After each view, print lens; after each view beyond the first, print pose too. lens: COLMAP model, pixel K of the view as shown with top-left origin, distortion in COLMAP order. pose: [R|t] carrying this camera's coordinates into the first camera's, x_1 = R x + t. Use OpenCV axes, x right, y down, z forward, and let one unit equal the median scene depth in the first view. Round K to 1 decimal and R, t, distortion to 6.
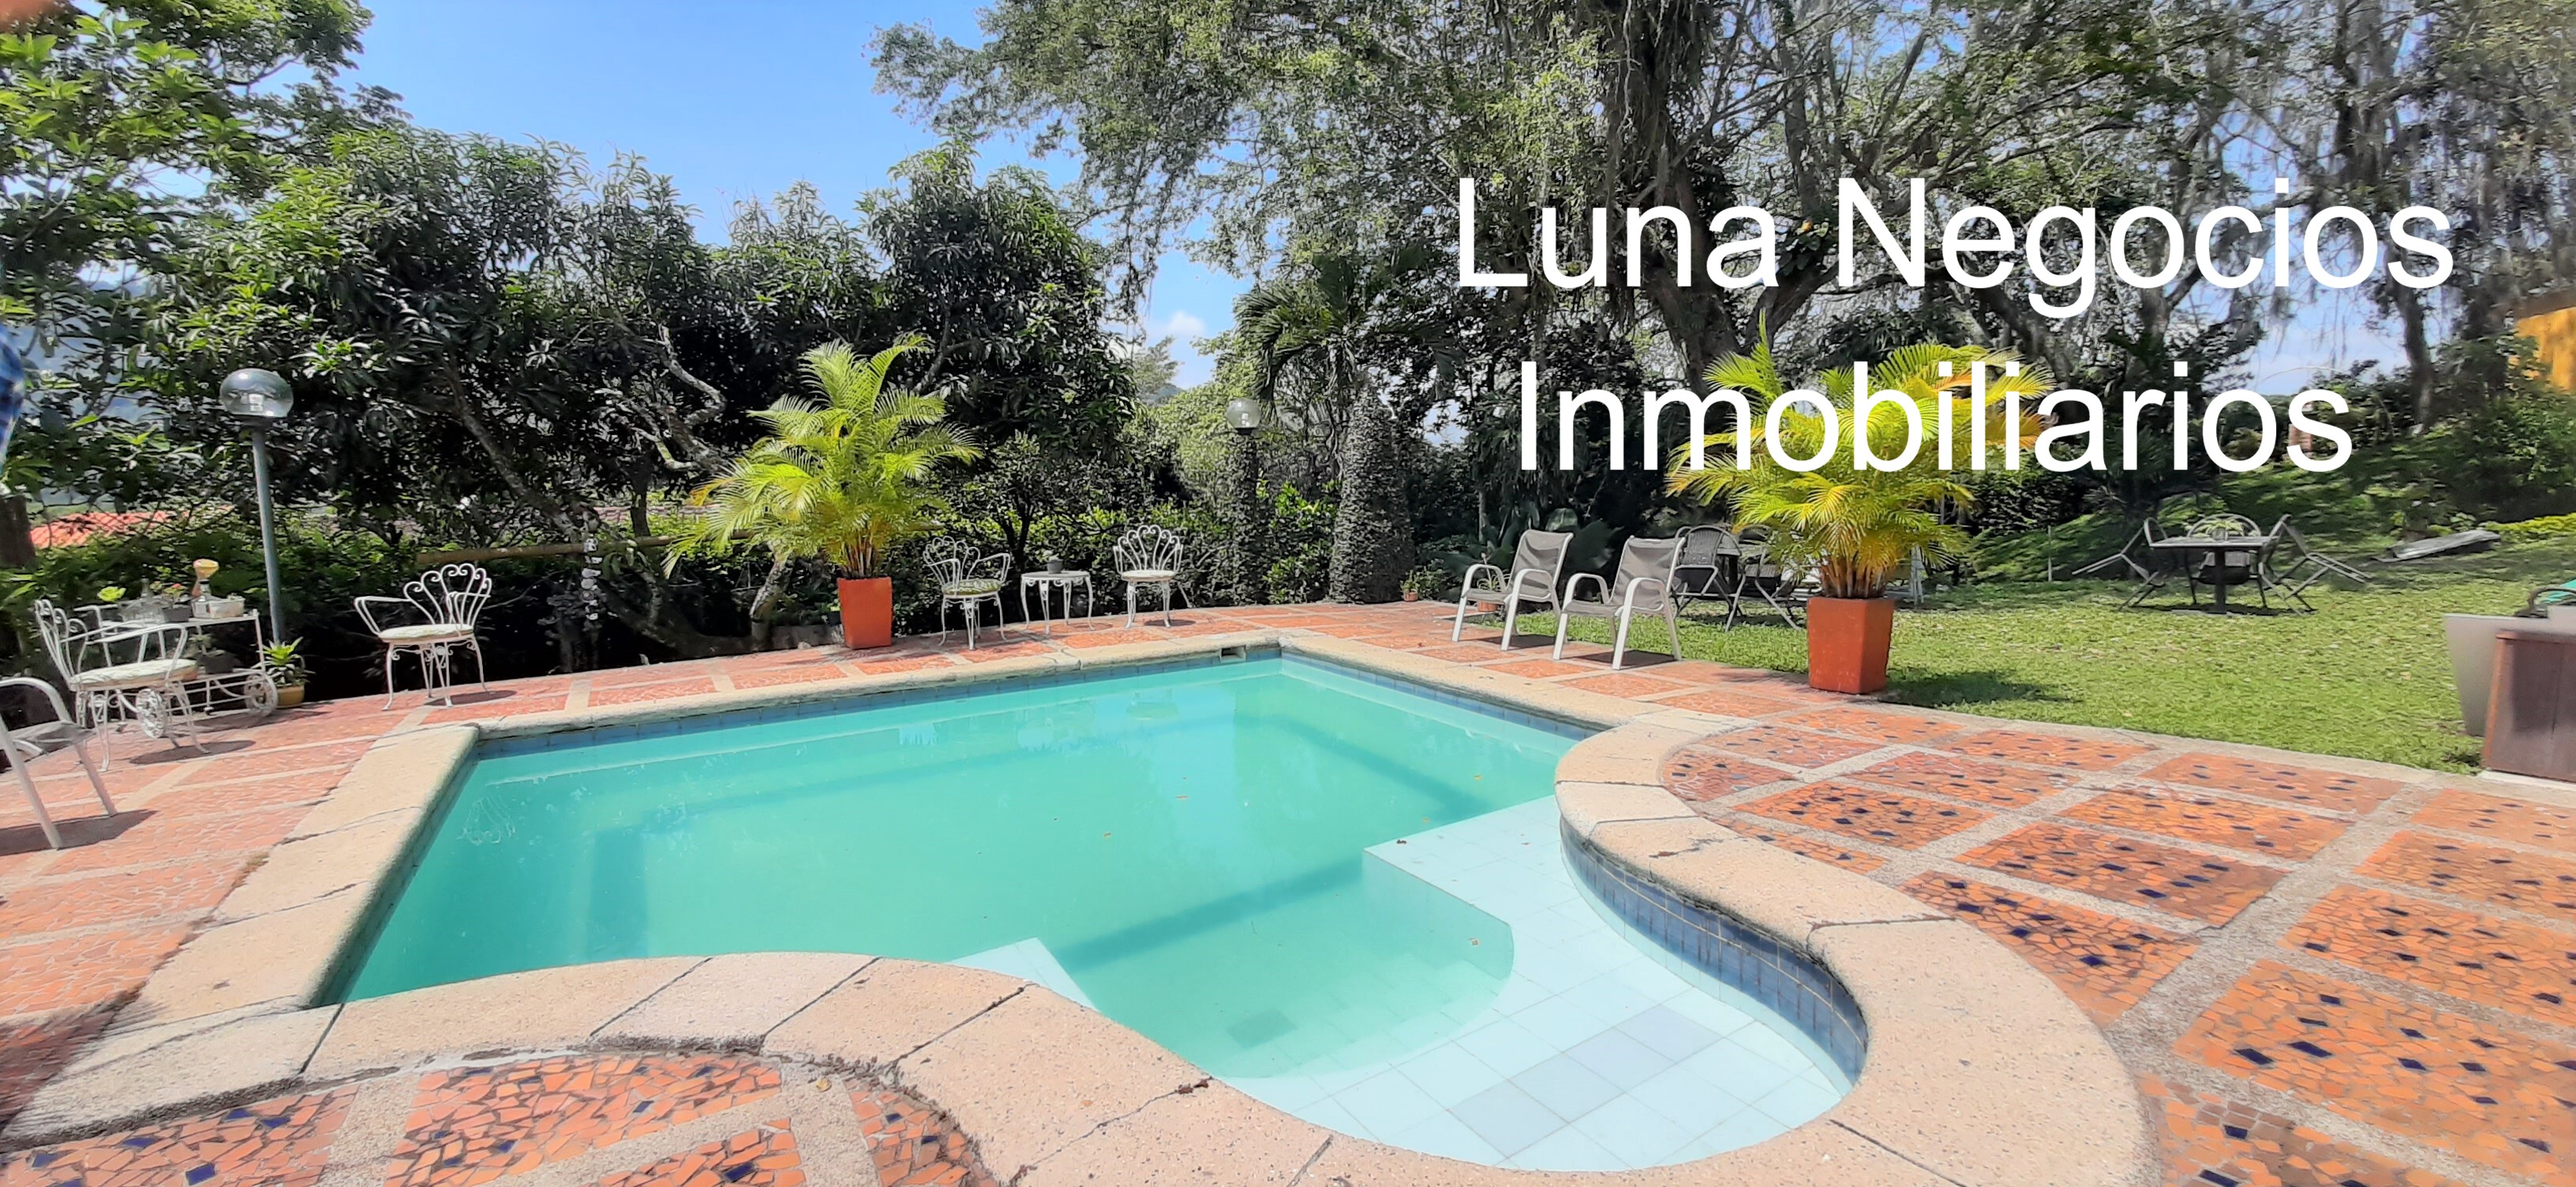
lens RADIAL K [[1020.5, 0, 1283.6], [0, 1020.5, 579.9], [0, 0, 1]] dist [0.006805, -0.010233]
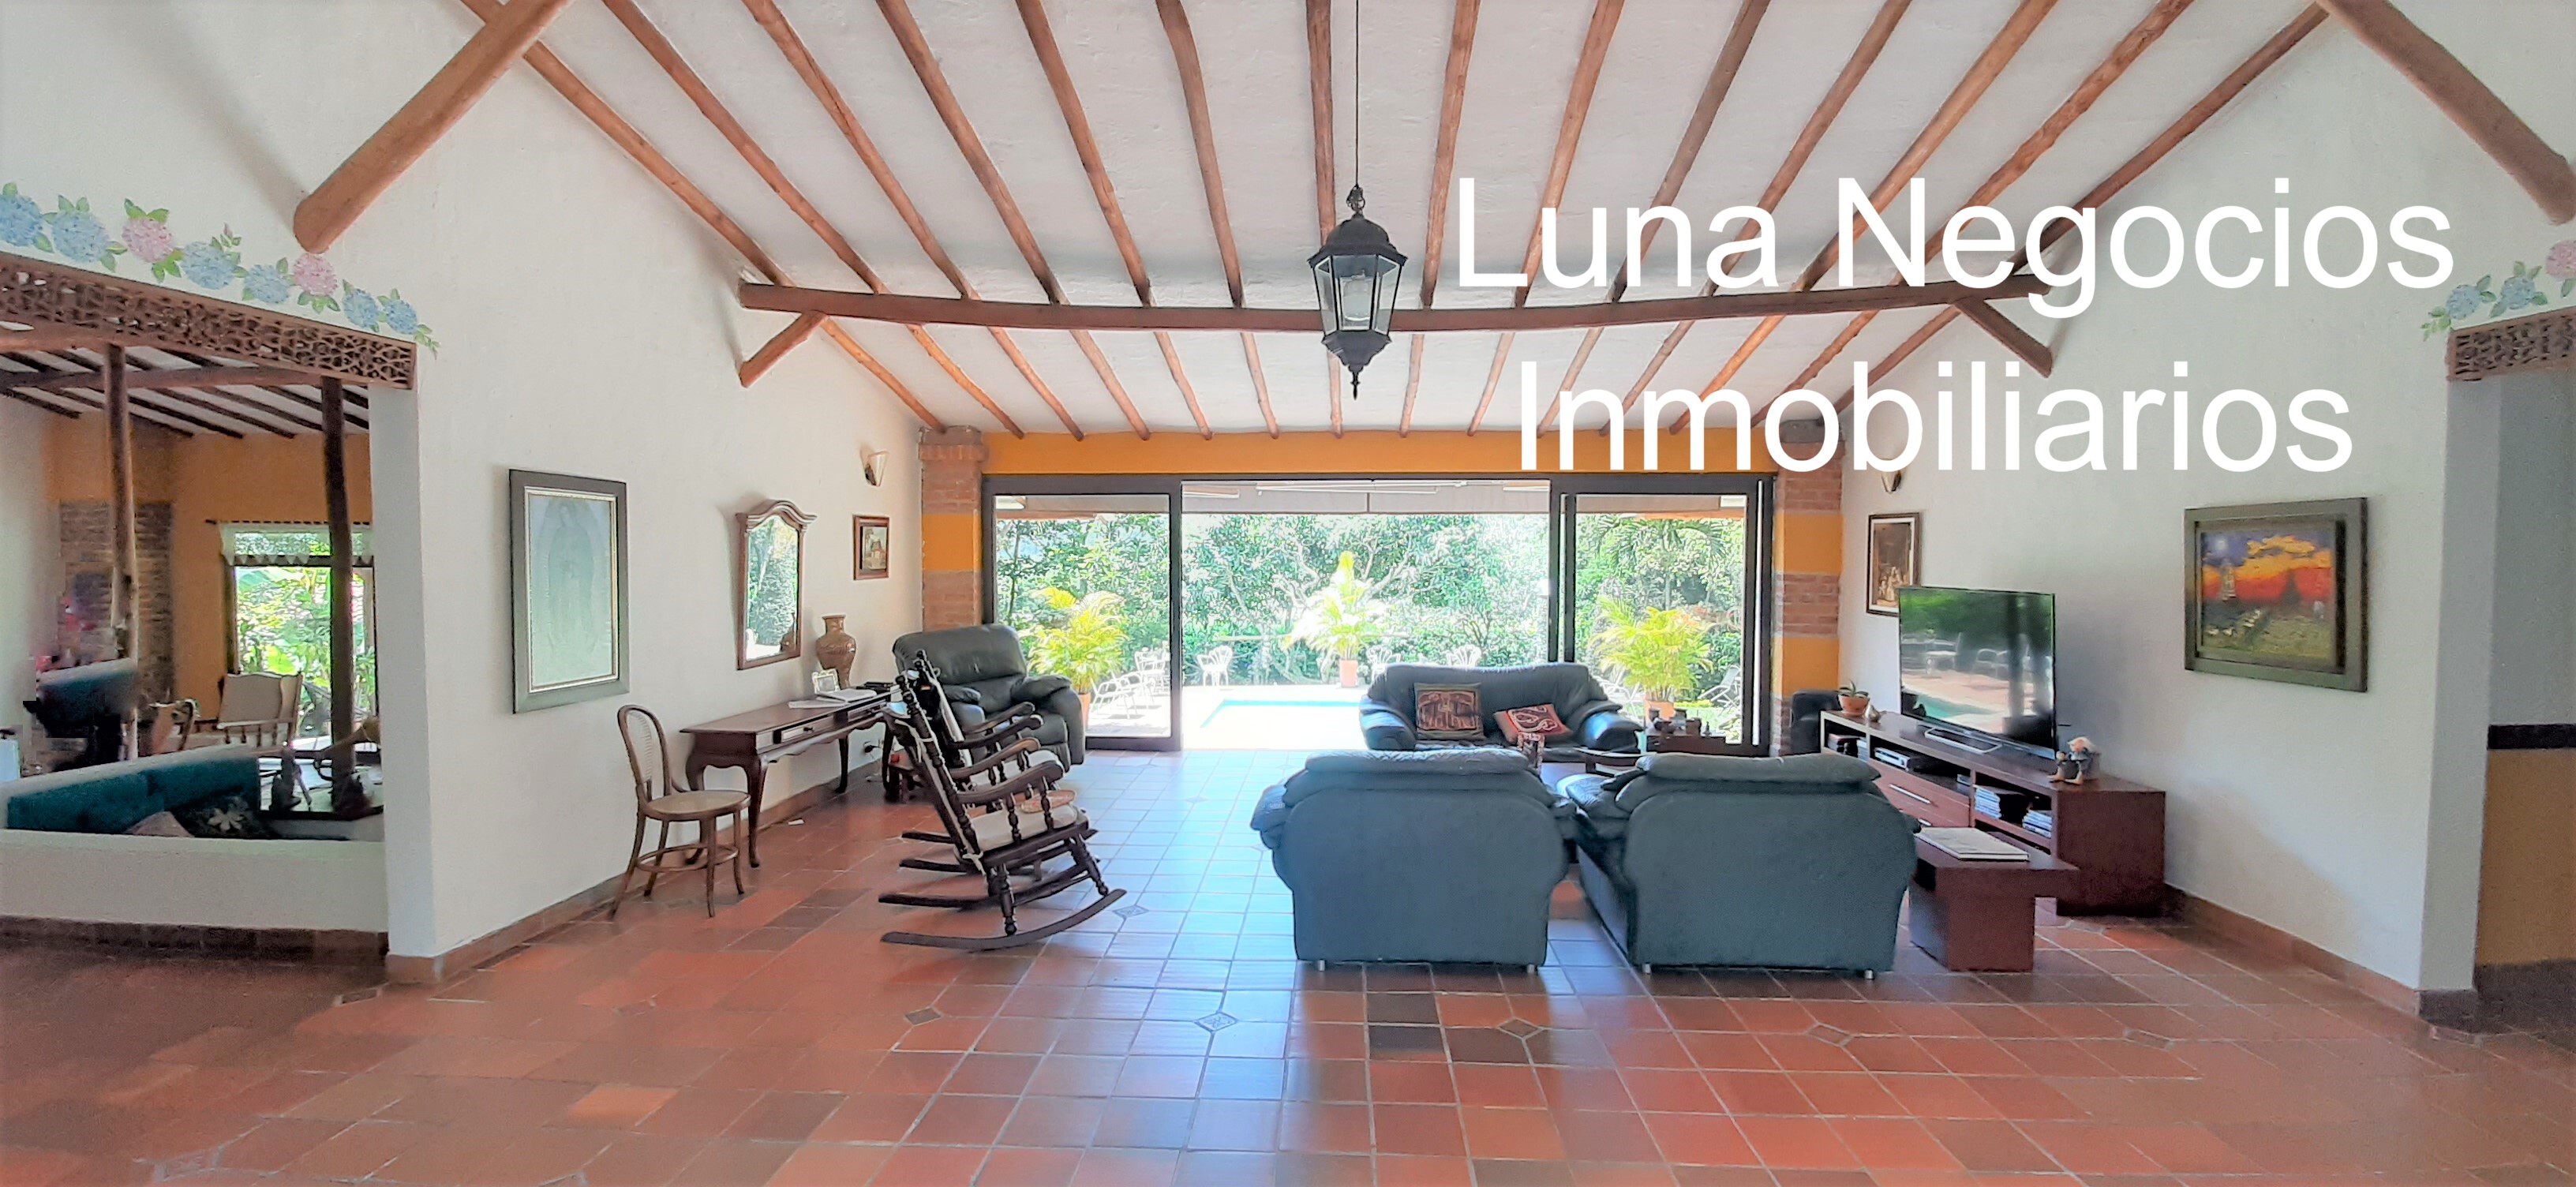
lens RADIAL K [[1020.6, 0, 1295.0], [0, 1020.6, 578.6], [0, 0, 1]] dist [0.007756, -0.010593]
pose [[0.810501, 0.032033, -0.584861, 1.152910], [-0.069649, 0.996690, -0.041930, -0.105325], [0.581582, 0.074720, 0.810049, -1.380399]]
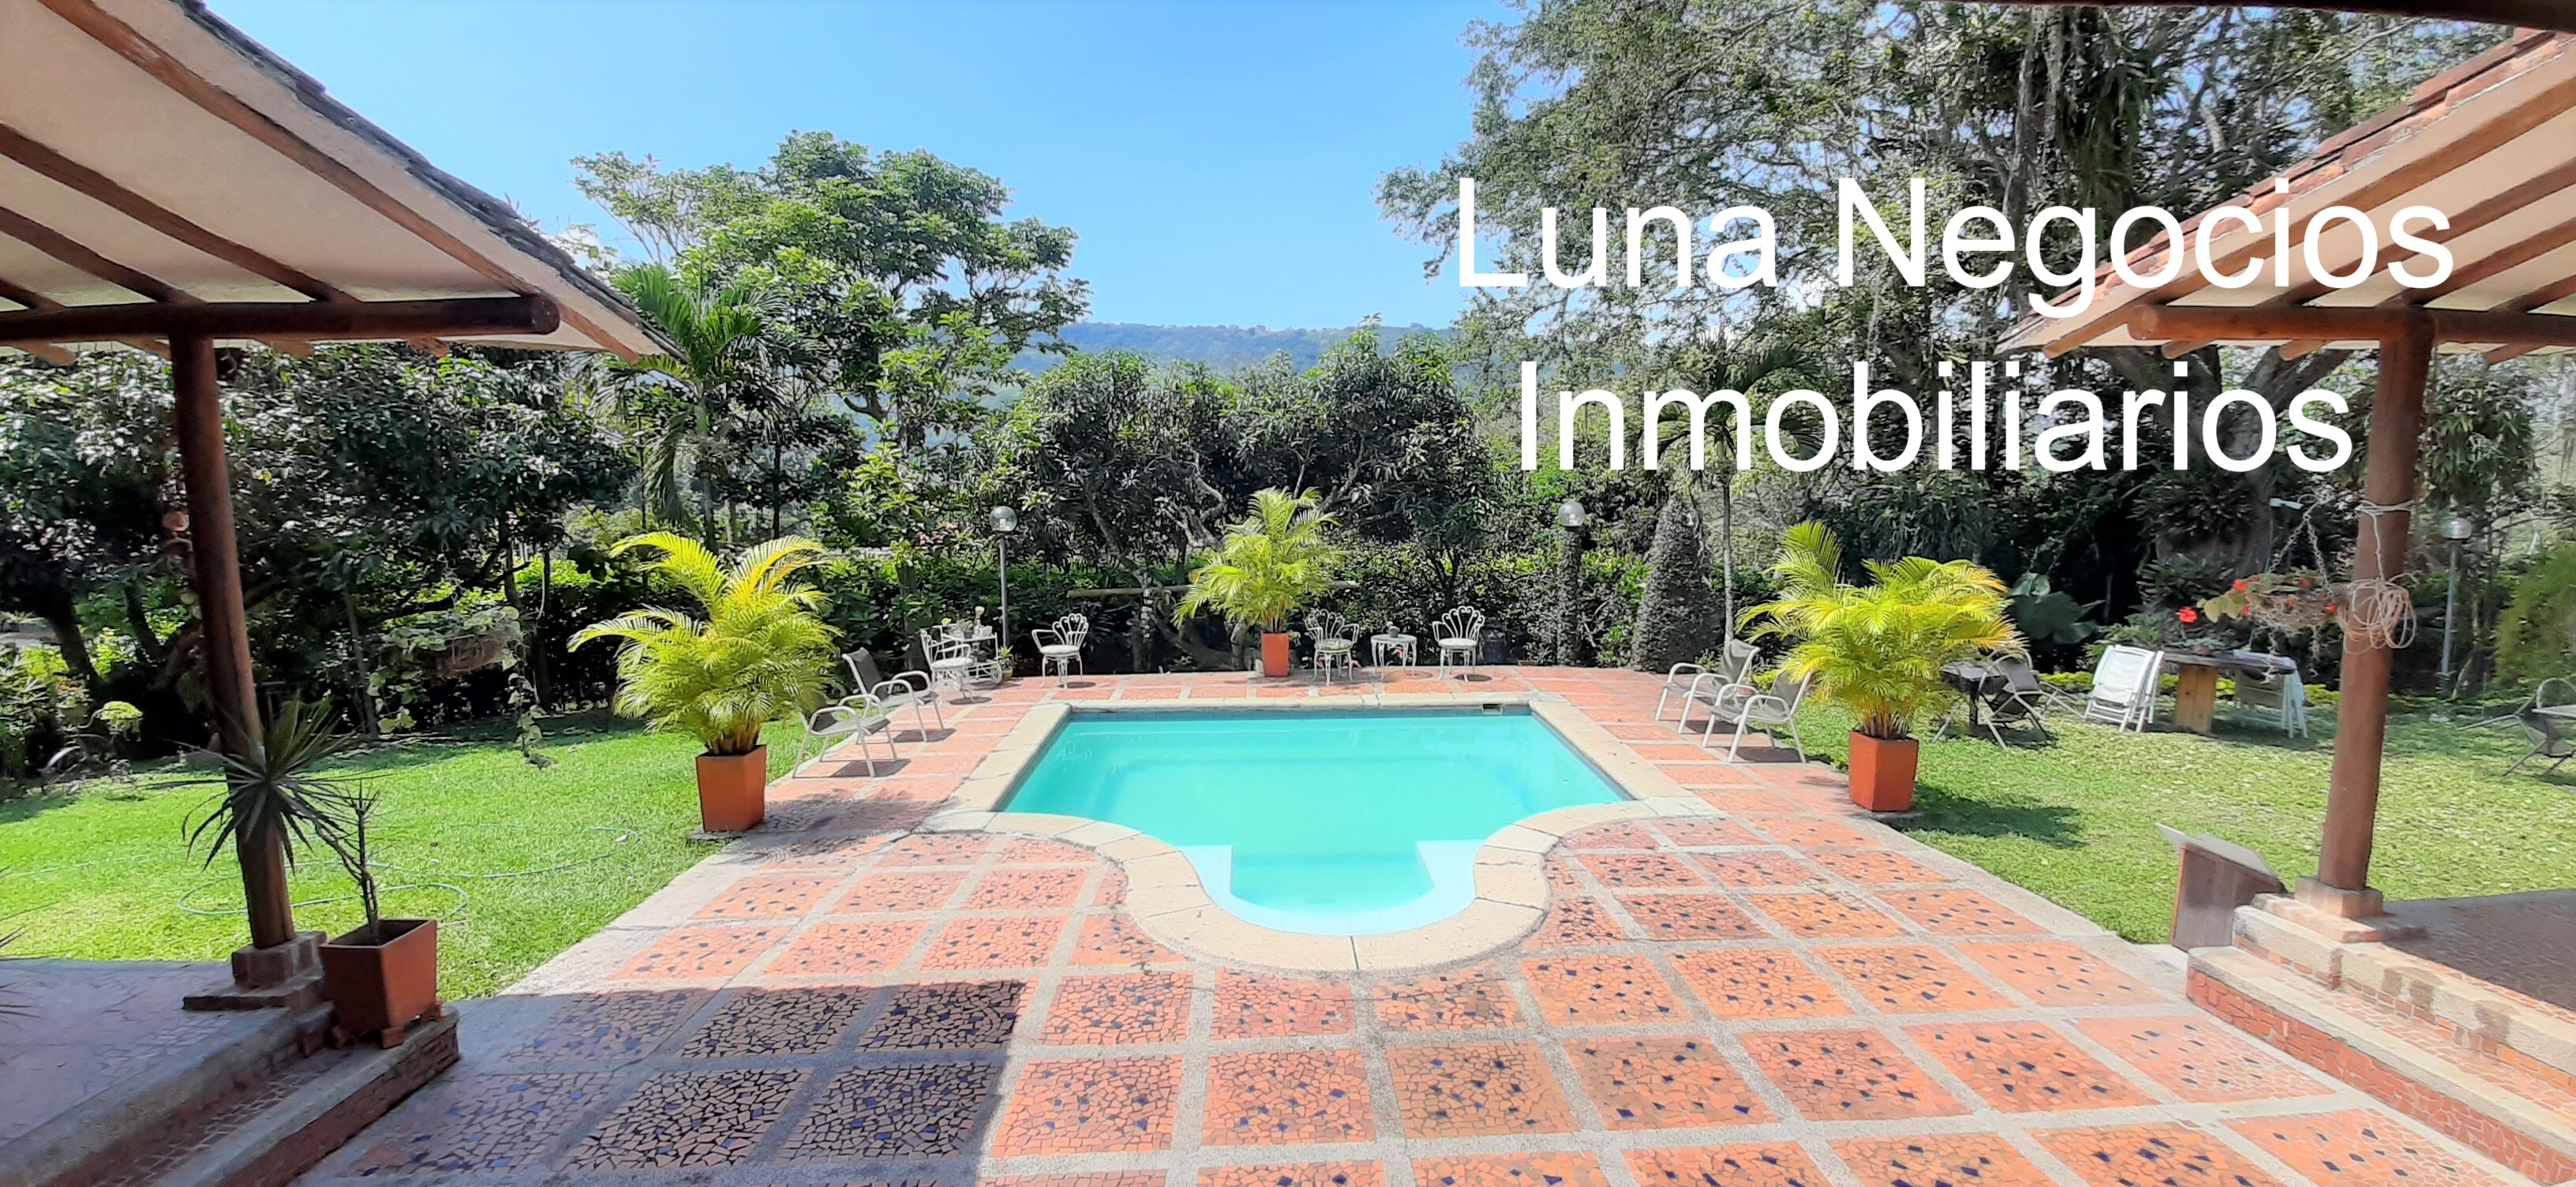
lens RADIAL K [[1020.6, 0, 1295.0], [0, 1020.6, 578.6], [0, 0, 1]] dist [0.007756, -0.010593]
pose [[0.864514, 0.065728, -0.498293, 0.491861], [-0.059782, 0.997821, 0.027901, -0.157681], [0.499041, 0.005669, 0.866560, -0.451155]]
